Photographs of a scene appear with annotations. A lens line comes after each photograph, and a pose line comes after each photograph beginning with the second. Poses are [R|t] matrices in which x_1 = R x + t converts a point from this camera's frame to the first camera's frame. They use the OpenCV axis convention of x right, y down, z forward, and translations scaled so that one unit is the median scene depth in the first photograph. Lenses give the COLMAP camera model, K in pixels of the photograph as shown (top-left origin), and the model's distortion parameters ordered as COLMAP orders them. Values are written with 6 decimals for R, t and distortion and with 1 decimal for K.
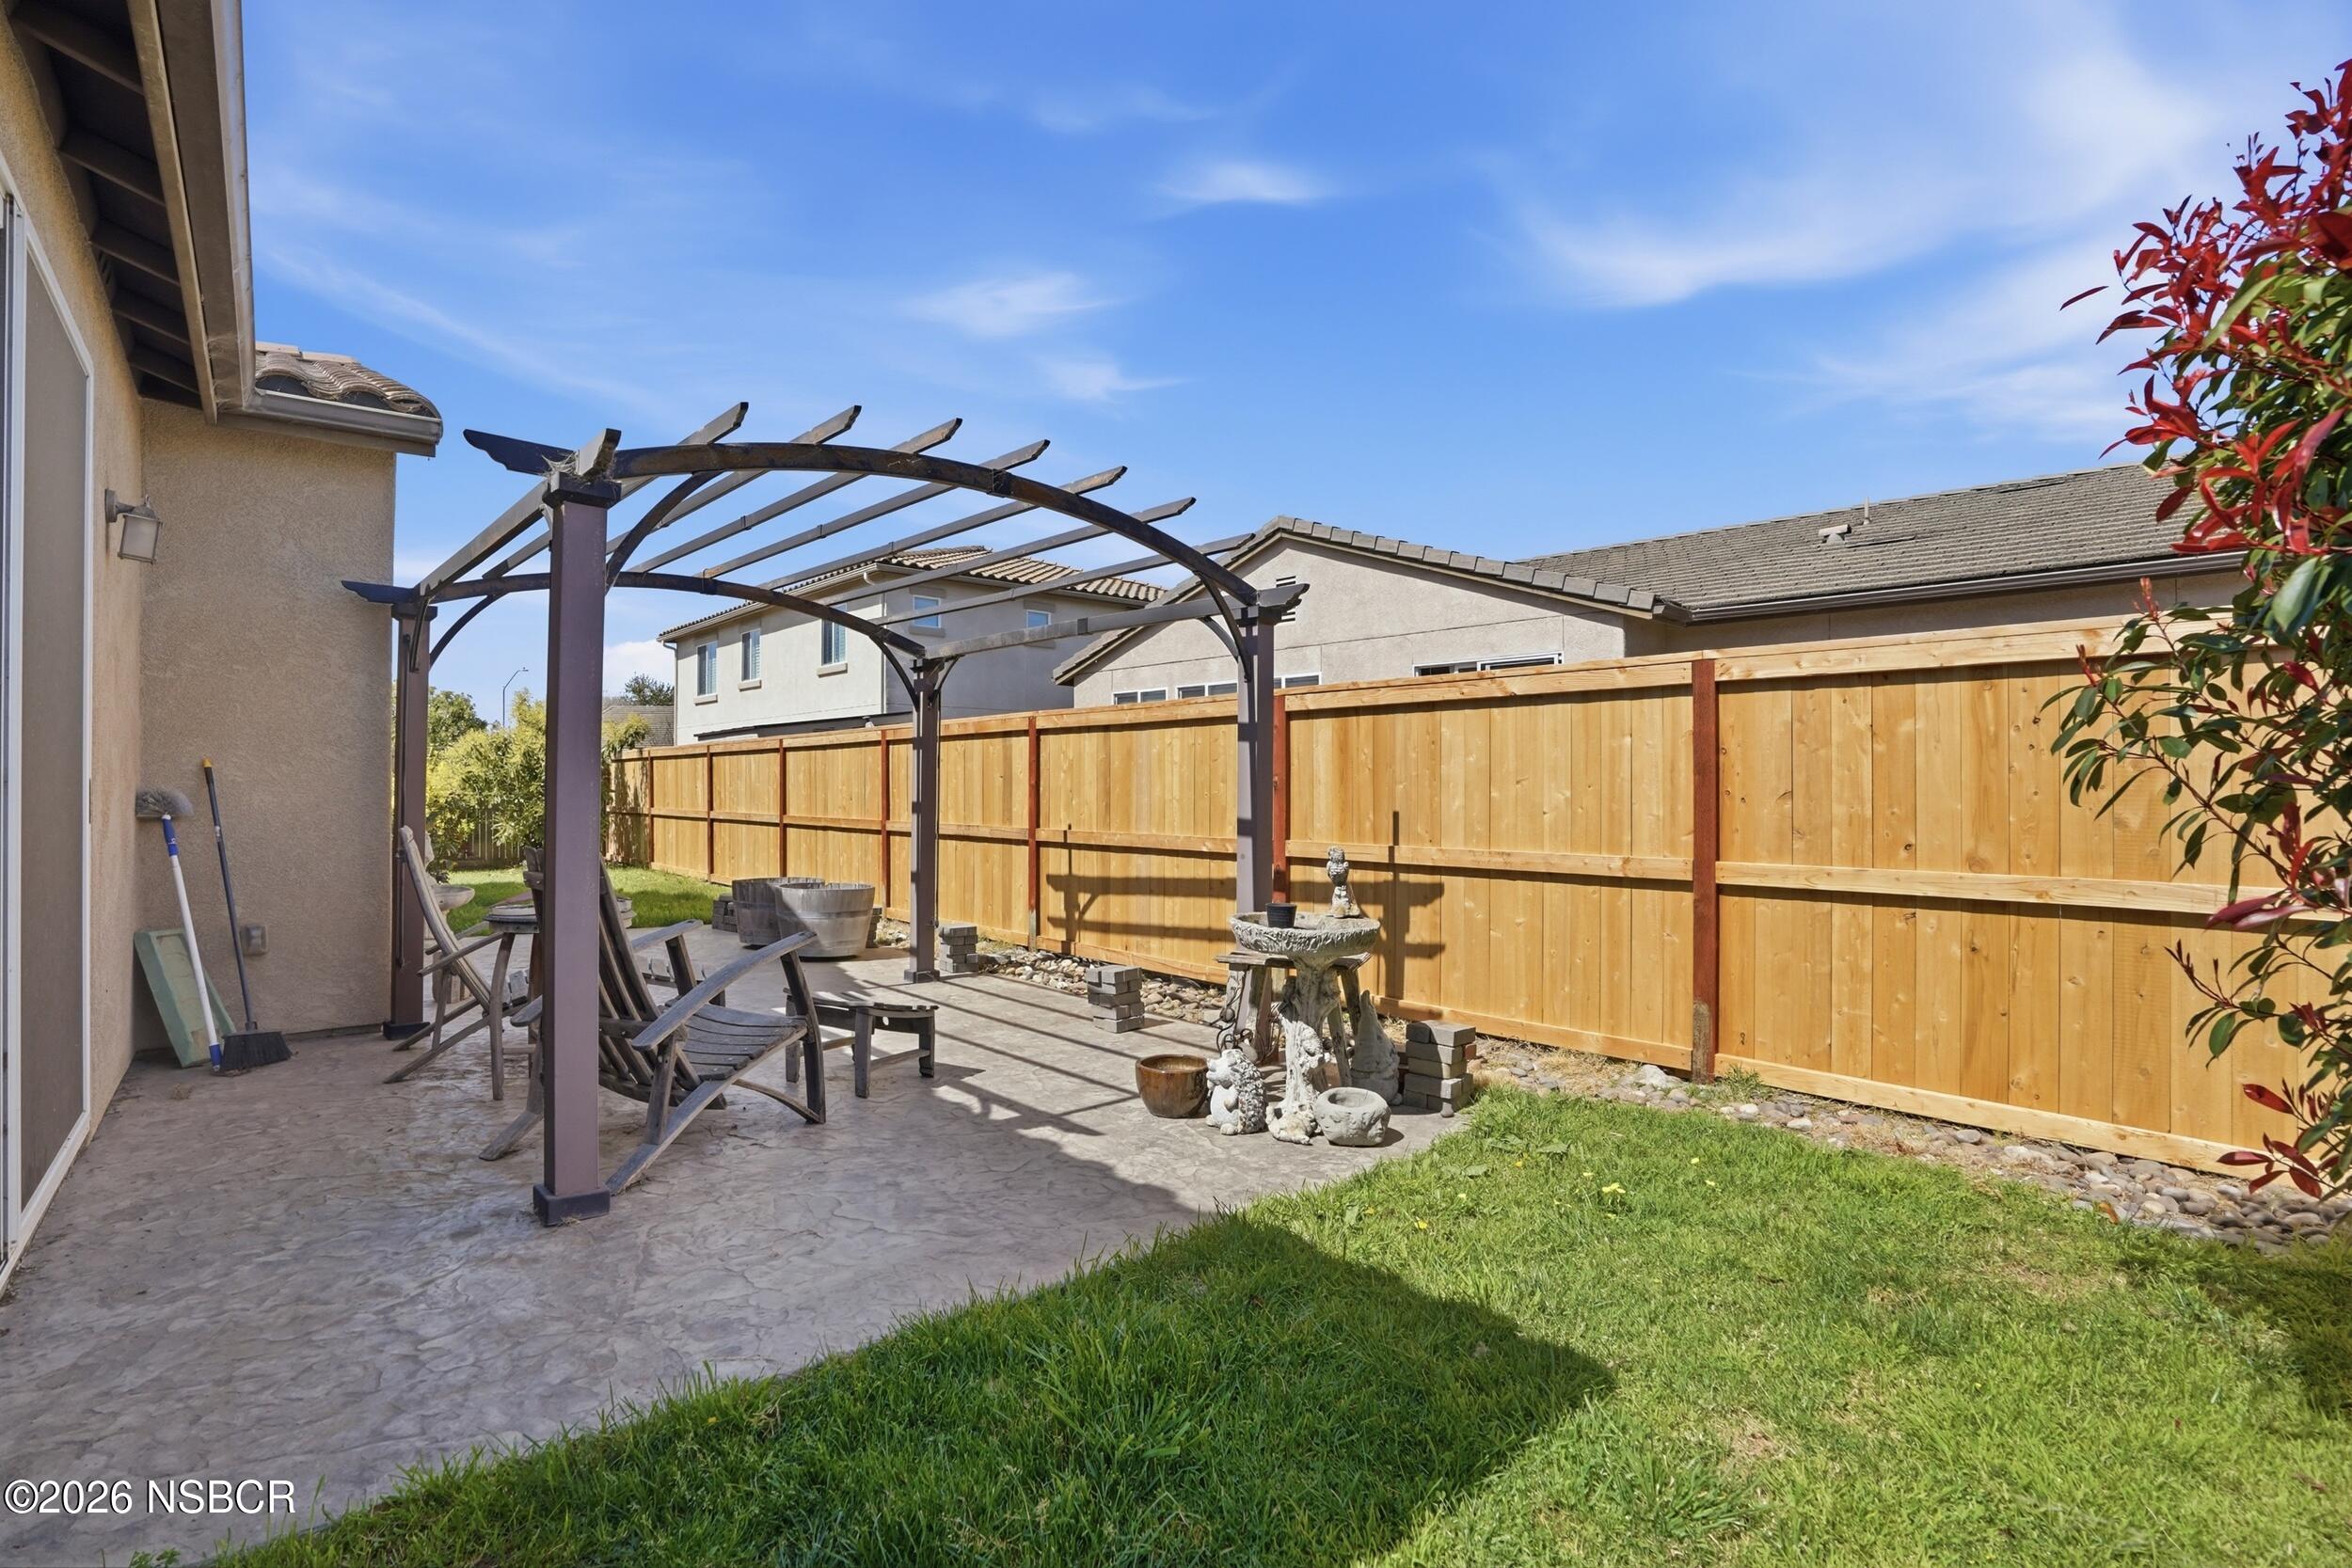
lens RADIAL K [[1115.5, 0, 1145.5], [0, 1115.5, 802.5], [0, 0, 1]] dist [-0.053743, 0.014009]
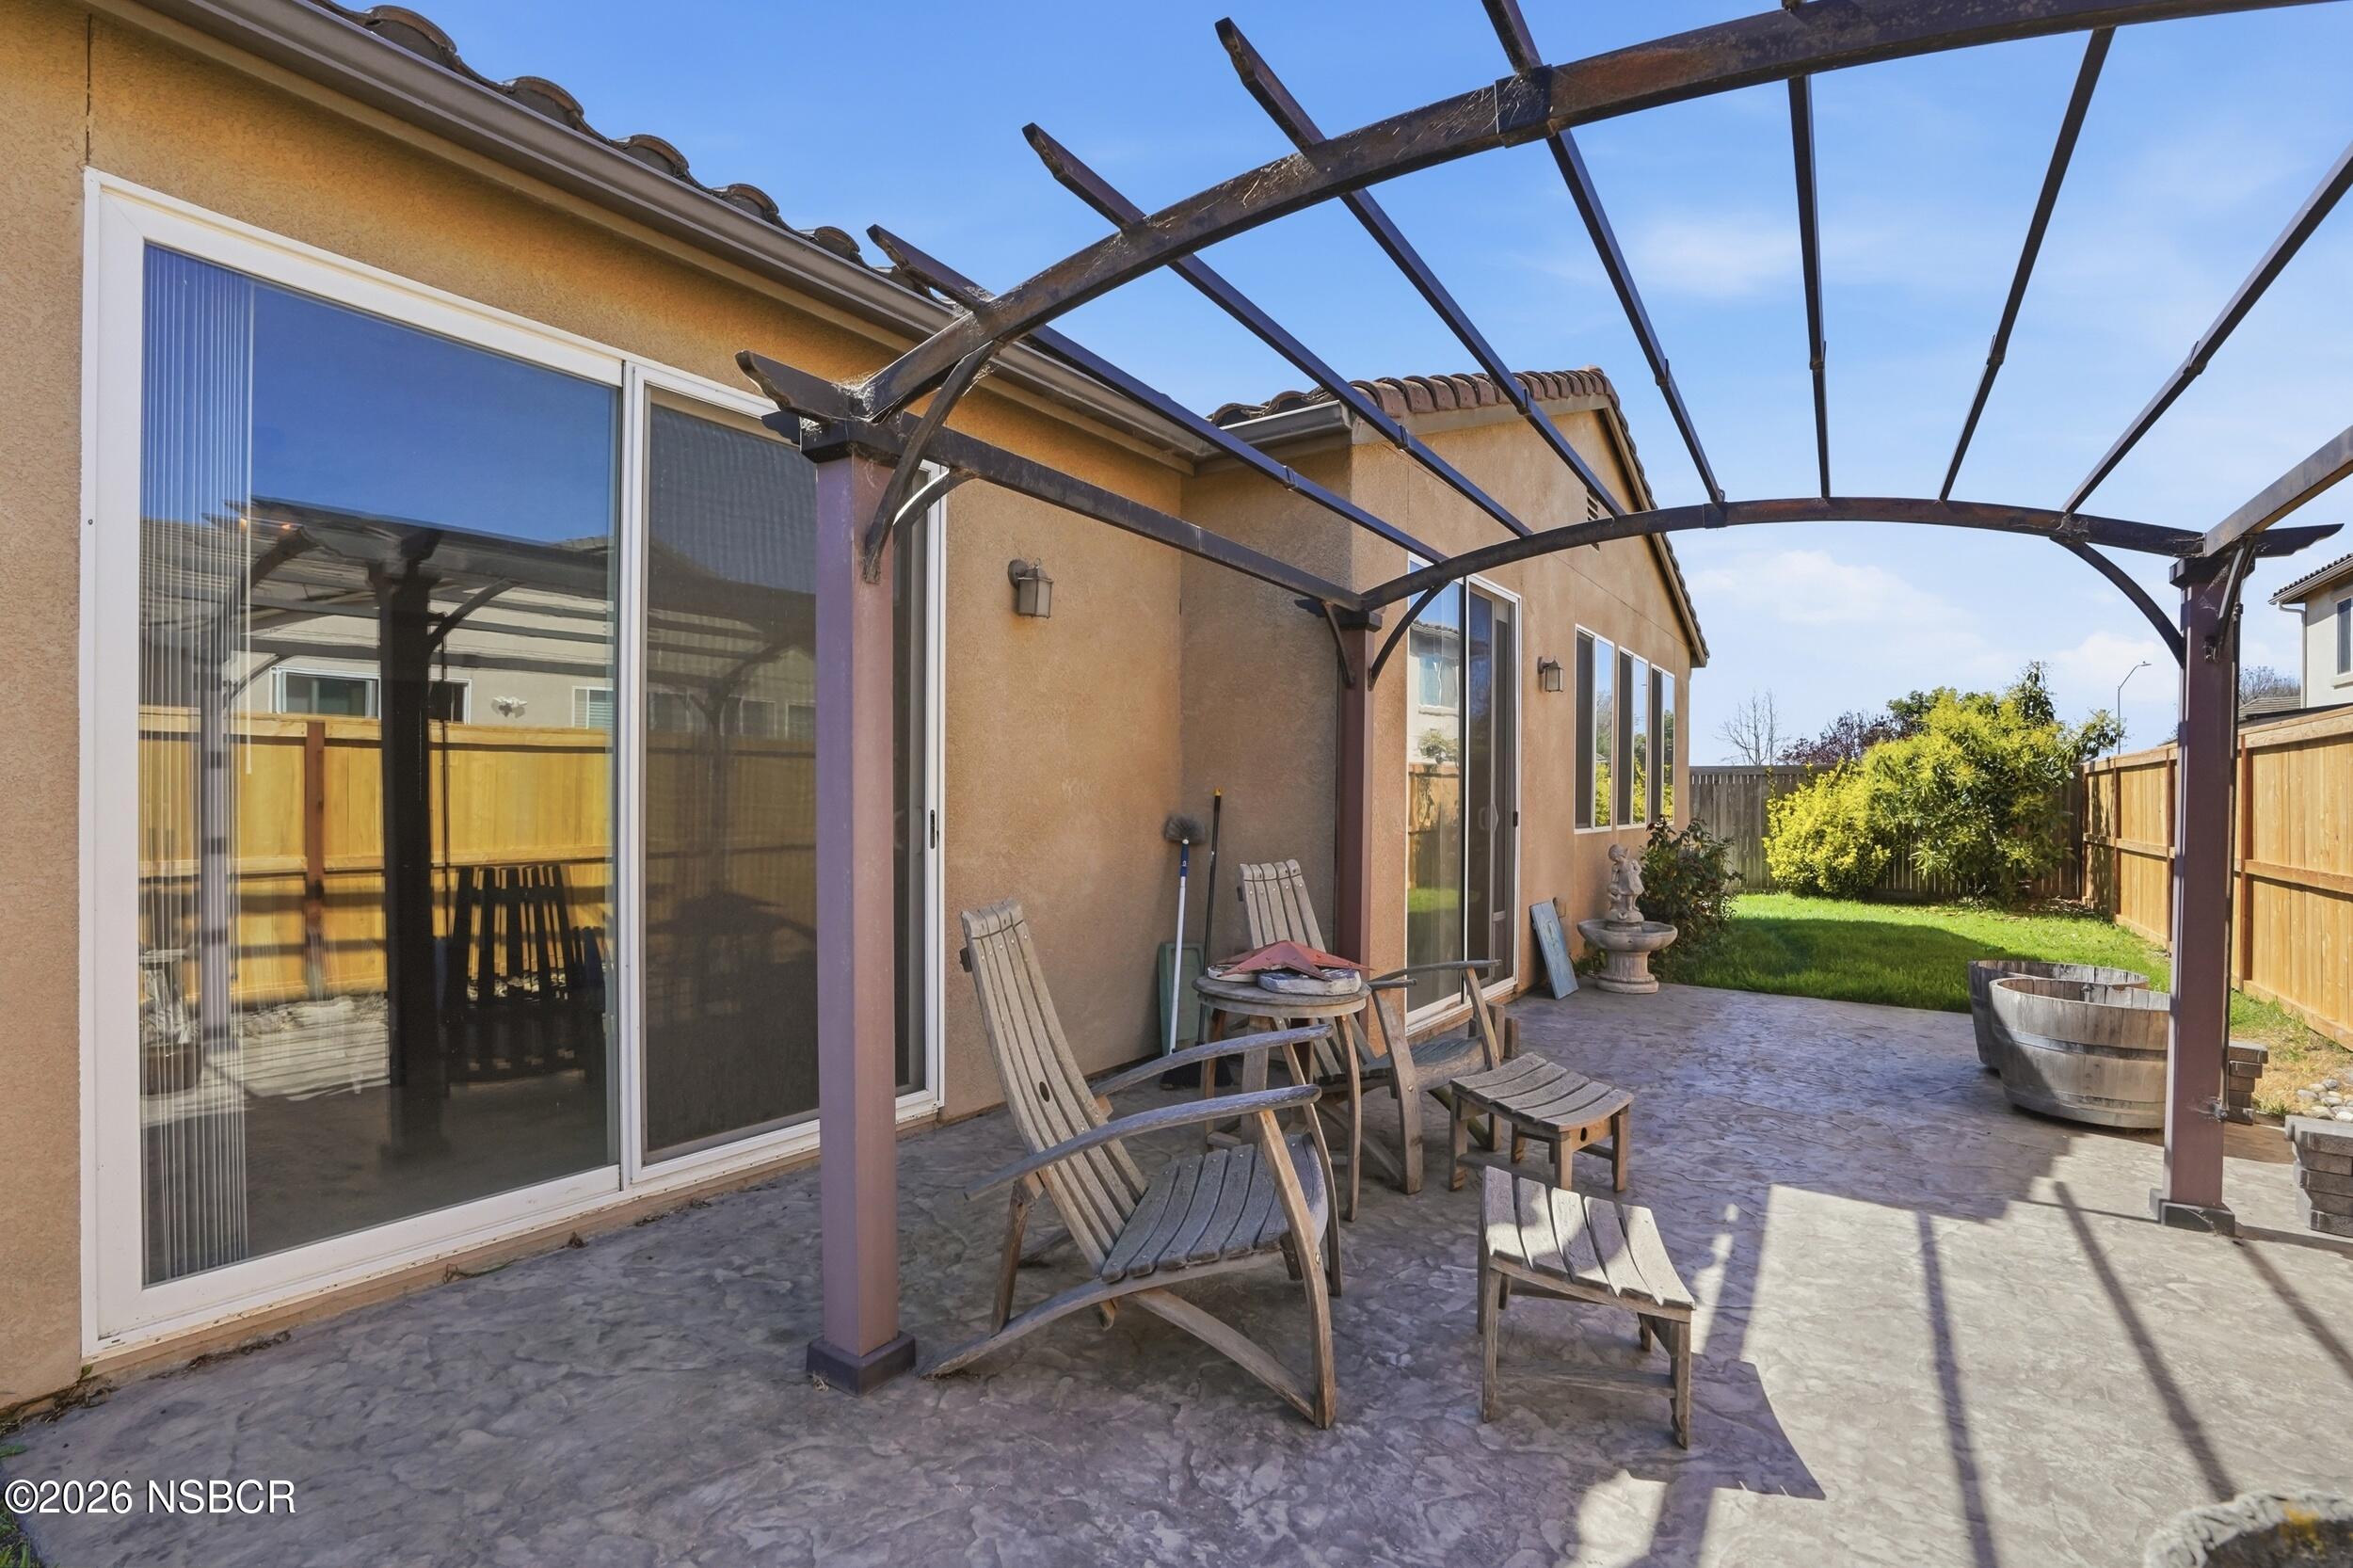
lens RADIAL K [[1116.1, 0, 1175.3], [0, 1116.1, 814.0], [0, 0, 1]] dist [-0.053743, 0.014009]
pose [[0.266847, 0.009644, -0.963691, 0.070001], [-0.013984, 0.999883, 0.006134, -0.007566], [0.963637, 0.011839, 0.266951, 0.244486]]
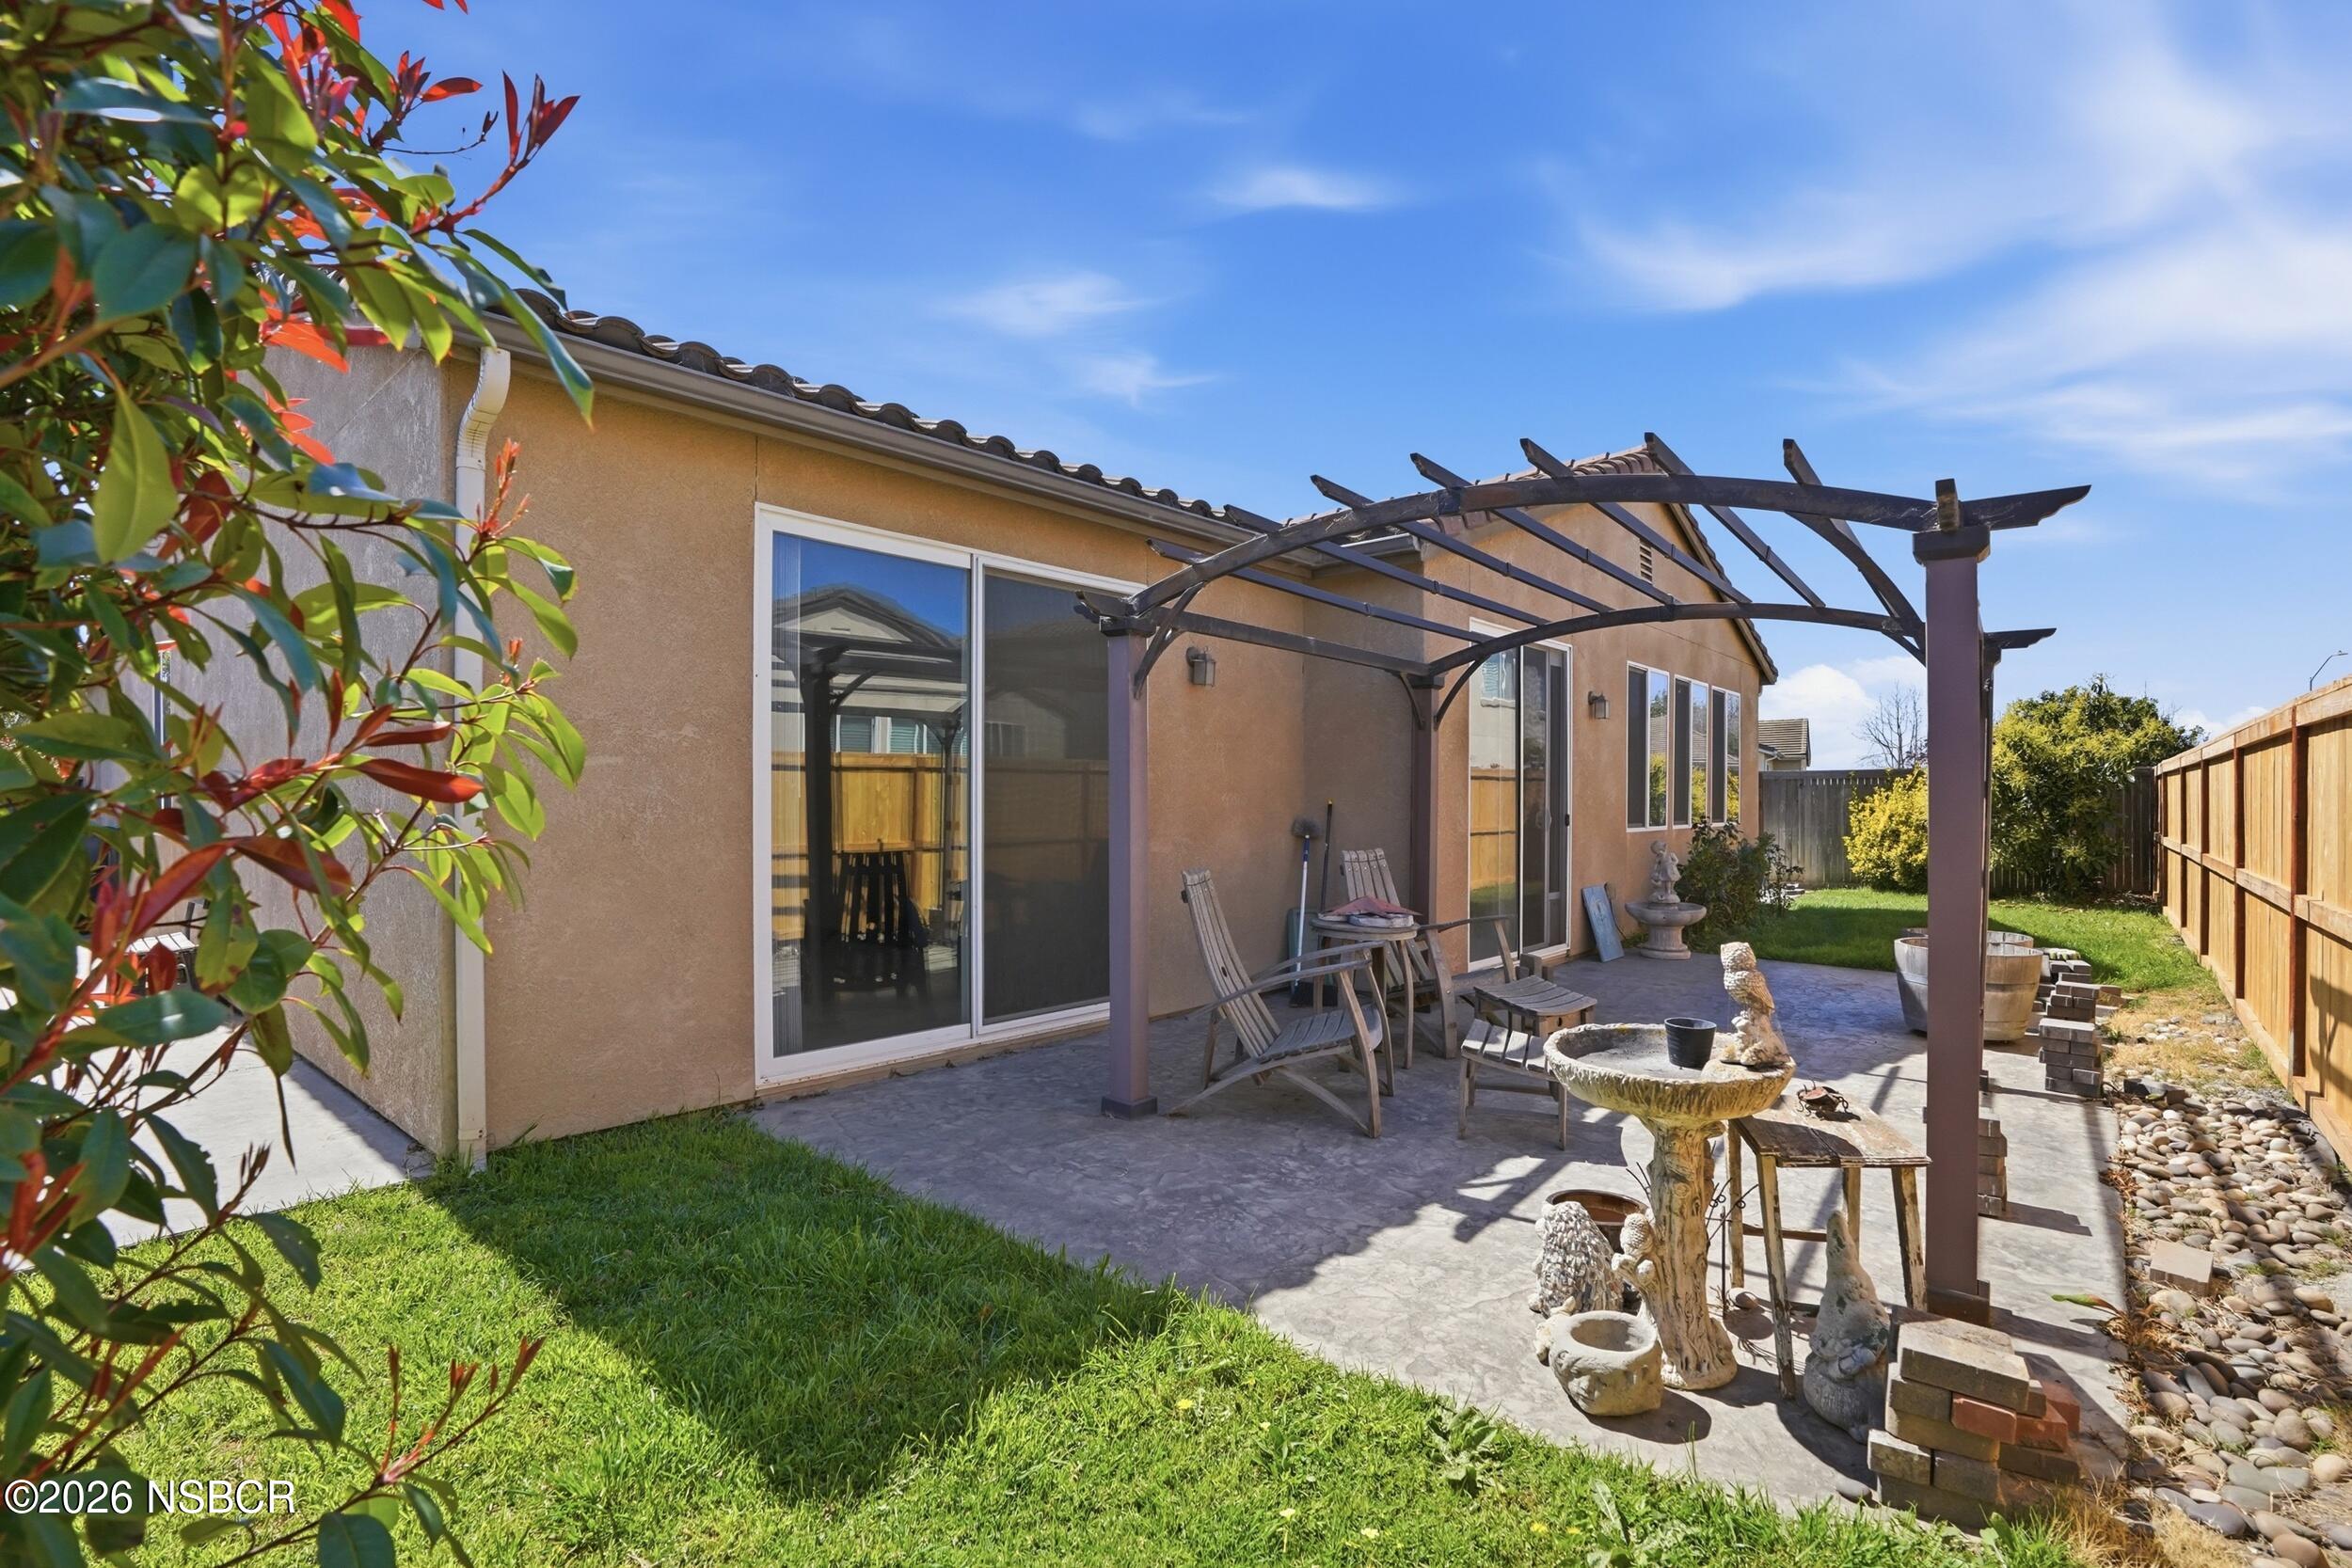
lens RADIAL K [[1115.5, 0, 1150.4], [0, 1115.5, 817.8], [0, 0, 1]] dist [-0.053743, 0.014009]
pose [[0.131663, 0.011369, -0.991229, 0.235440], [-0.010677, 0.999892, 0.010050, -0.009650], [0.991237, 0.009261, 0.131771, 0.201580]]
